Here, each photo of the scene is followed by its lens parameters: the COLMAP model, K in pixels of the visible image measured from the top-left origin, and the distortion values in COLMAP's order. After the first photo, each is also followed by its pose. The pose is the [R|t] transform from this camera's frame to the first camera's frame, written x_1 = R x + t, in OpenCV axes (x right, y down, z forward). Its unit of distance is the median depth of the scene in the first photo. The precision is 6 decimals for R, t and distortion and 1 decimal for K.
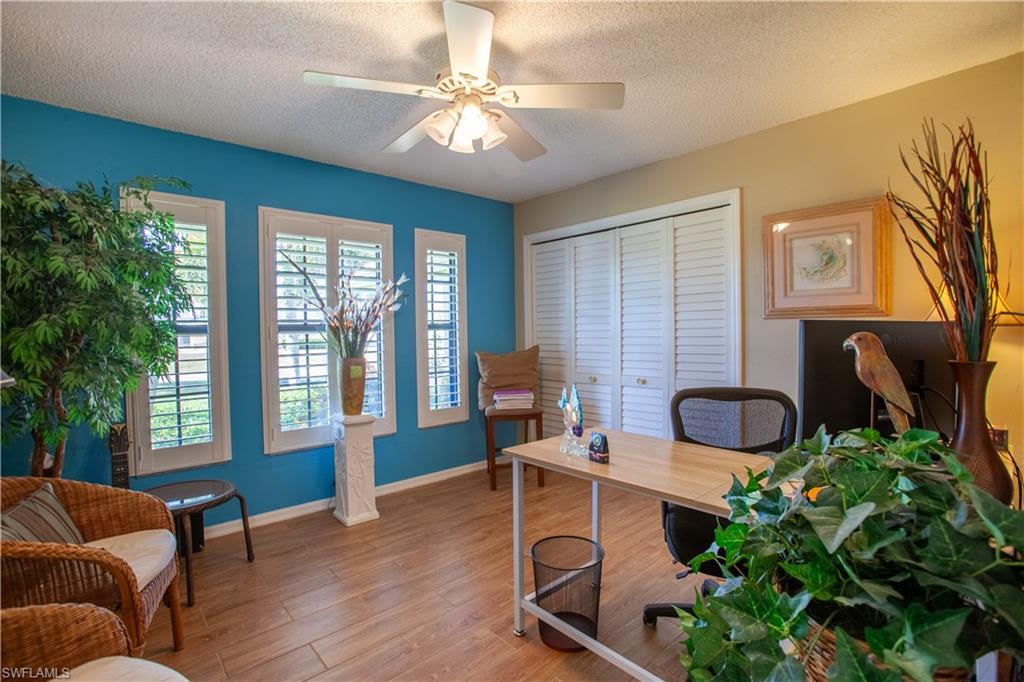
lens RADIAL K [[466.4, 0, 503.3], [0, 466.4, 339.4], [0, 0, 1]] dist [-0.049808, 0.000388]
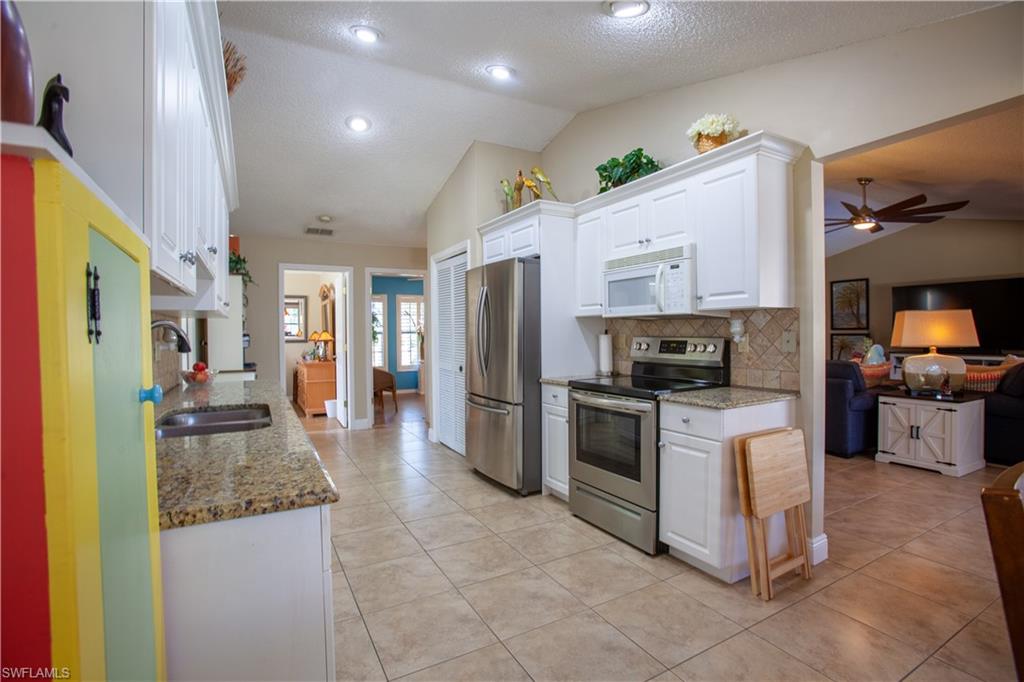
lens RADIAL K [[466.4, 0, 503.3], [0, 466.4, 339.4], [0, 0, 1]] dist [-0.049808, 0.000388]
pose [[0.972738, 0.004870, -0.231857, 0.957356], [-0.004480, 0.999988, 0.002212, 0.012496], [0.231865, -0.001113, 0.972747, -2.007359]]
